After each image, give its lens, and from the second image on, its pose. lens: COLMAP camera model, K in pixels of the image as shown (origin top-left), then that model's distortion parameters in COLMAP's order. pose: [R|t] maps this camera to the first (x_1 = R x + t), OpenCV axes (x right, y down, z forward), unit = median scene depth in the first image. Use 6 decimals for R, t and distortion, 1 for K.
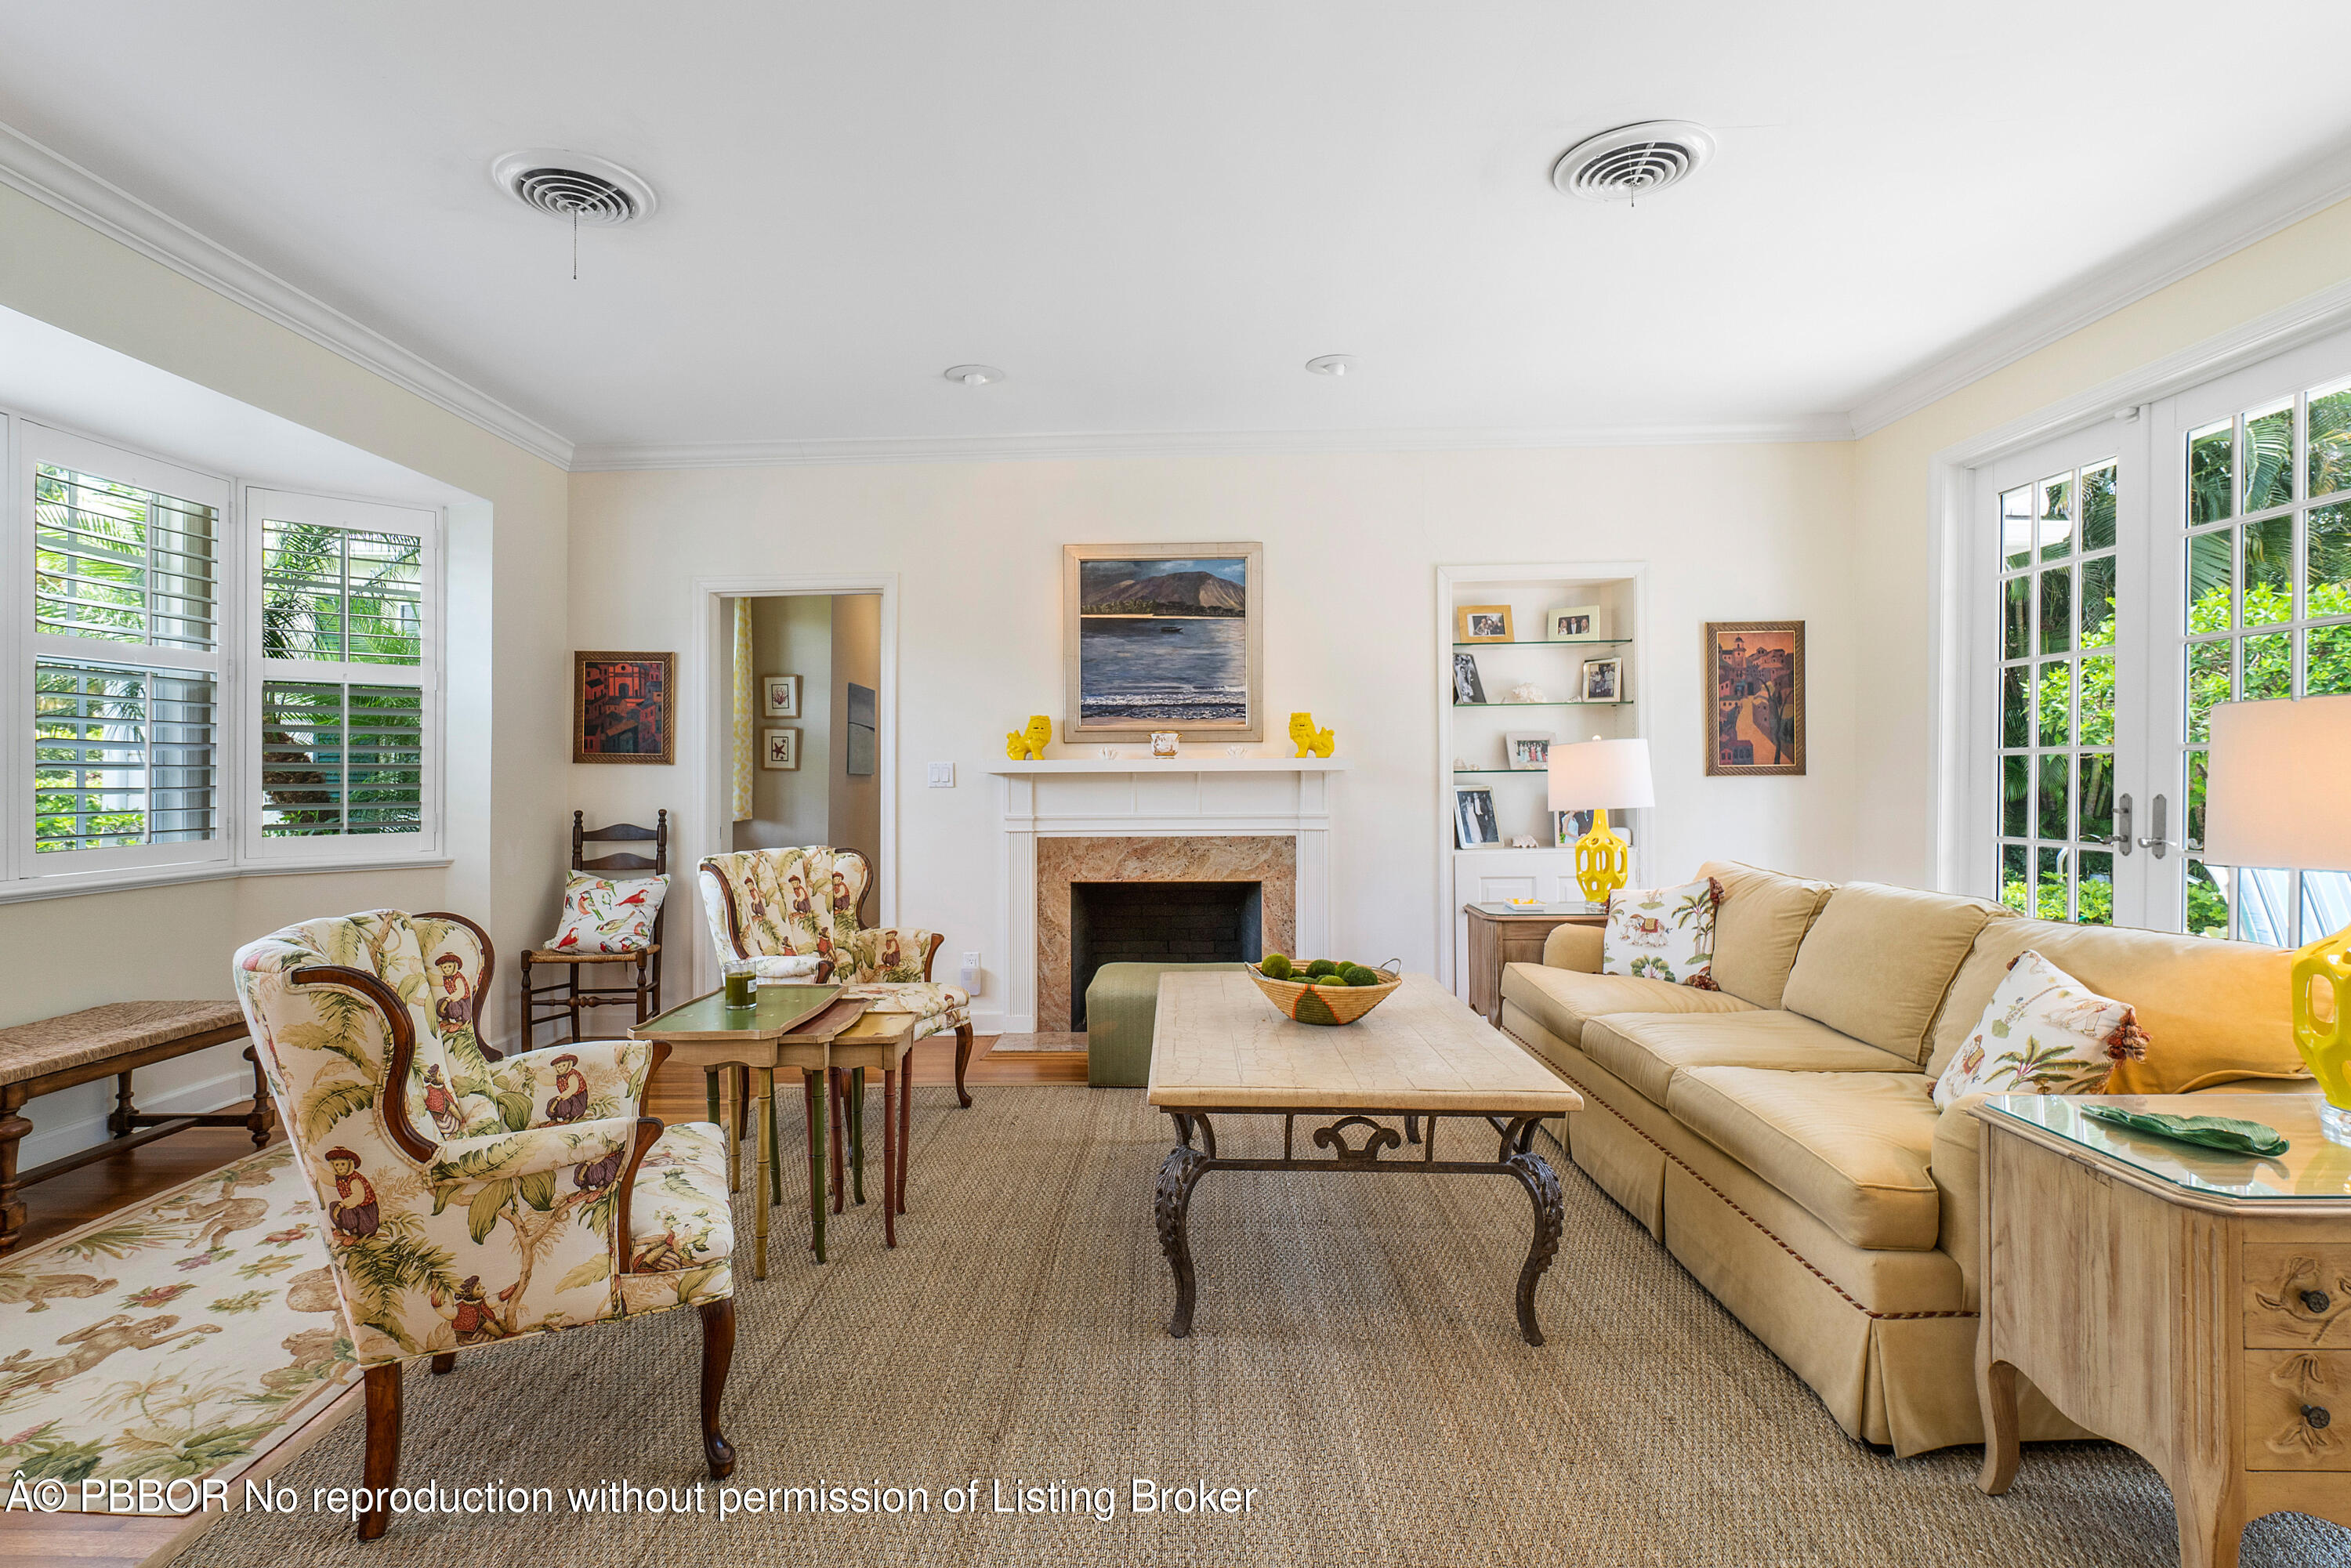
lens RADIAL K [[1124.1, 0, 1155.5], [0, 1124.1, 776.3], [0, 0, 1]] dist [0.001298, 0.000315]
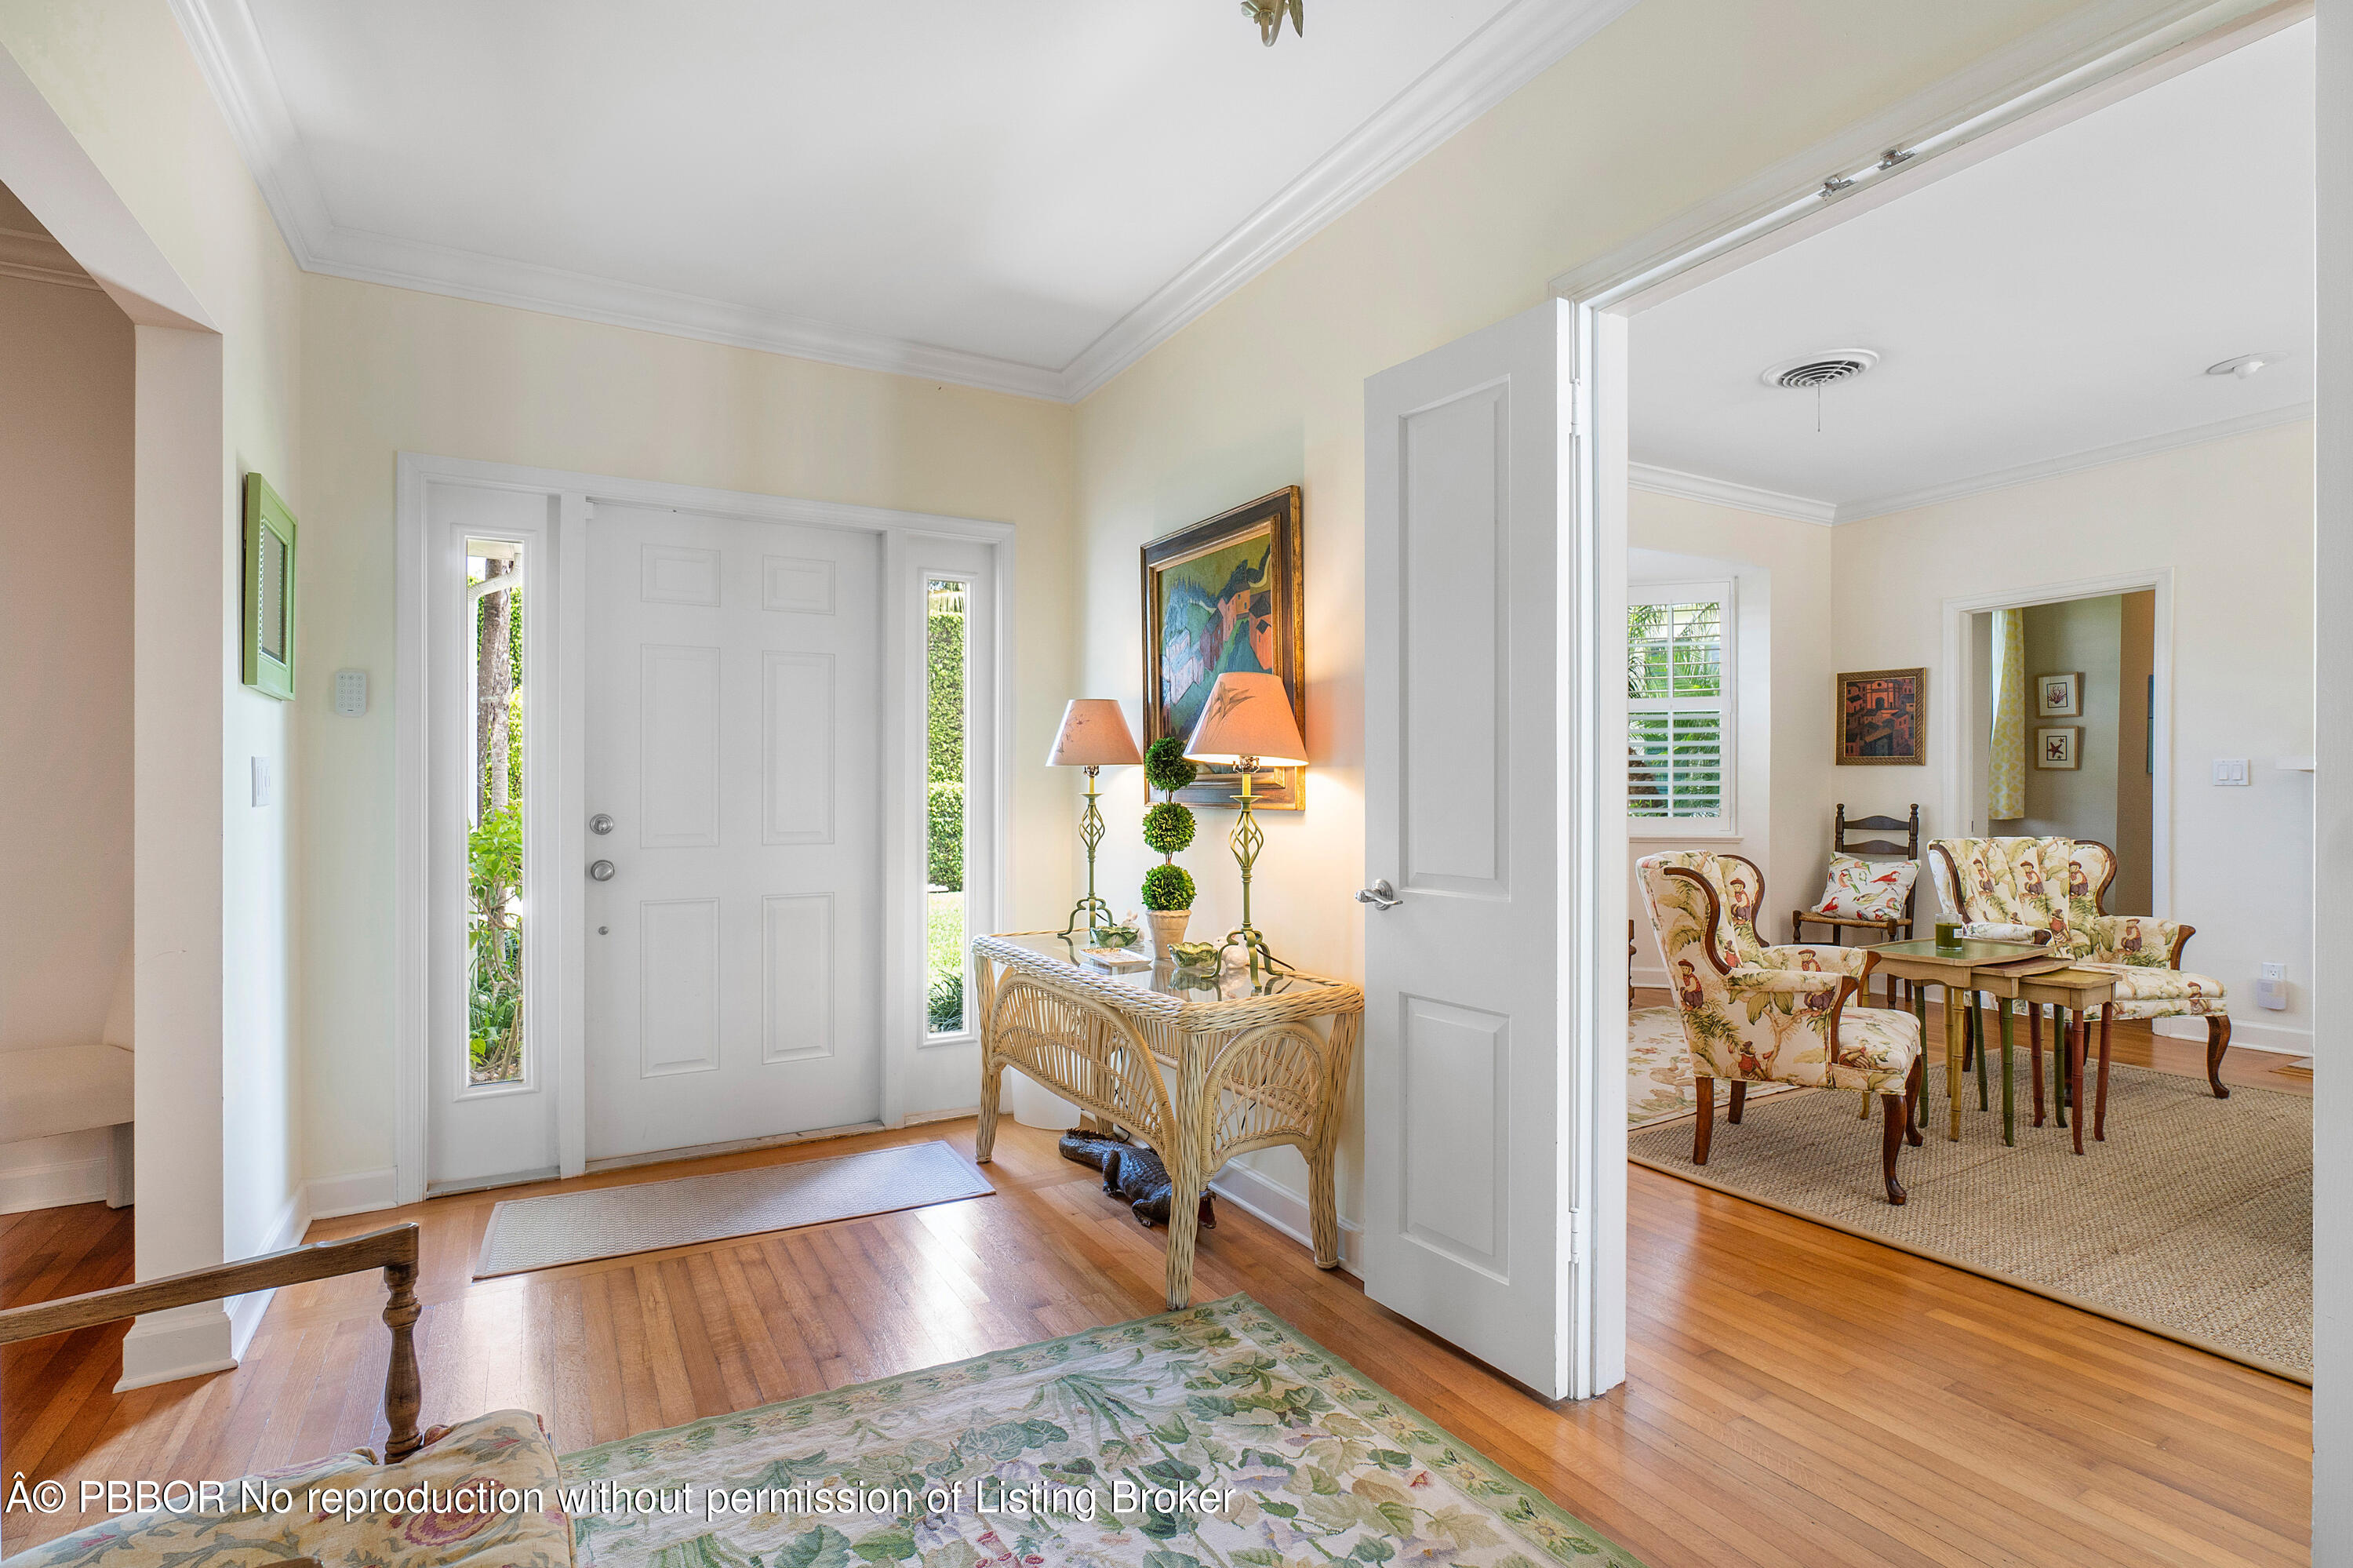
lens RADIAL K [[1098.1, 0, 1156.1], [0, 1098.1, 777.5], [0, 0, 1]] dist [-0.011279, -0.000205]
pose [[0.494799, -0.003333, -0.869001, 0.207690], [0.001942, 0.999994, -0.002729, 0.004743], [0.869005, -0.000337, 0.494803, -0.322708]]
